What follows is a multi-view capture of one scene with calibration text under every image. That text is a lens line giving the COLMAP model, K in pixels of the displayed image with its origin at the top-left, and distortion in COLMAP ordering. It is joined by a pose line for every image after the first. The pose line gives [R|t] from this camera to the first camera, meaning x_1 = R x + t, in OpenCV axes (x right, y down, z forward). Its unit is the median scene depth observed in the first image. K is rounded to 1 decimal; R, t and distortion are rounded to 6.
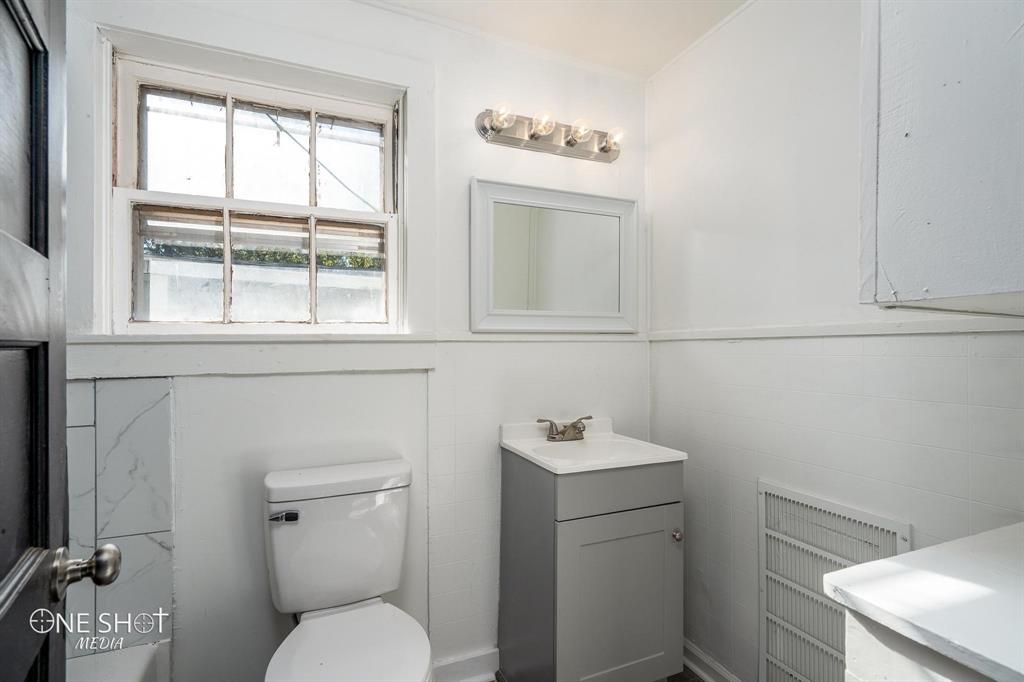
lens RADIAL K [[466.5, 0, 512.0], [0, 466.5, 341.0], [0, 0, 1]] dist [-0.000938, -0.000148]
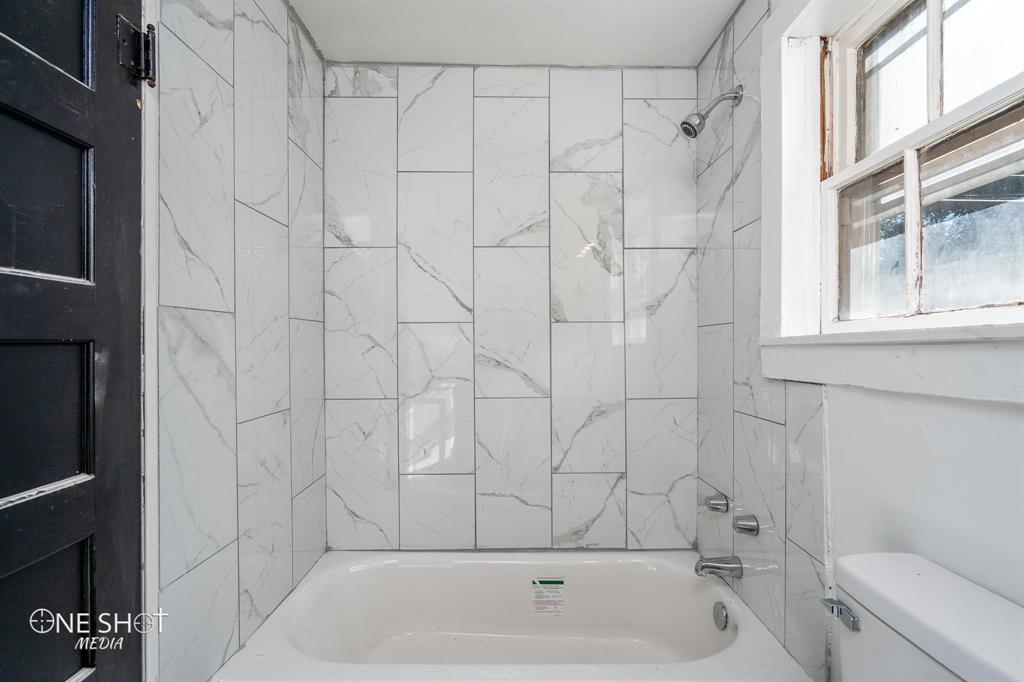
lens RADIAL K [[466.5, 0, 512.0], [0, 466.5, 341.0], [0, 0, 1]] dist [-0.000938, -0.000148]
pose [[-0.393029, -0.013975, -0.919420, 0.266237], [0.006754, 0.999814, -0.018084, 0.008307], [0.919501, -0.013317, -0.392861, 0.771773]]
